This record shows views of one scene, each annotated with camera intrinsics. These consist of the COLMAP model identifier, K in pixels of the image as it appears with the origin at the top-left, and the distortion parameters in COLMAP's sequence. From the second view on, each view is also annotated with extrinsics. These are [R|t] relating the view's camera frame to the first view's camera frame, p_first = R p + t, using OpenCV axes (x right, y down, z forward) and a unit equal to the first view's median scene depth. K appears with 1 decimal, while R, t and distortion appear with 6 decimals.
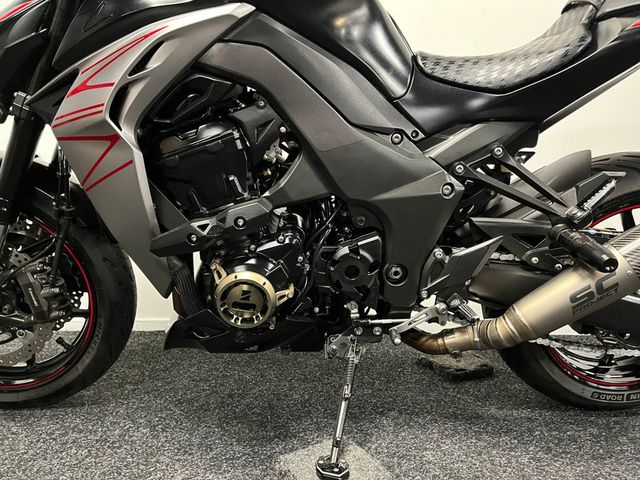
lens RADIAL K [[476.1, 0, 322.6], [0, 476.1, 242.0], [0, 0, 1]] dist [0.085196, -0.112759]
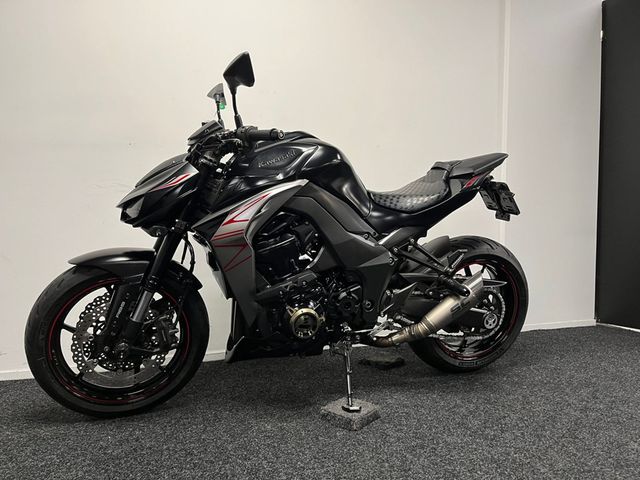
lens RADIAL K [[476.1, 0, 322.6], [0, 476.1, 242.0], [0, 0, 1]] dist [0.085196, -0.112759]
pose [[0.953519, -0.033072, 0.299511, -0.594683], [0.060488, 0.994735, -0.082730, -0.037940], [-0.295198, 0.097001, 0.950499, -0.801337]]
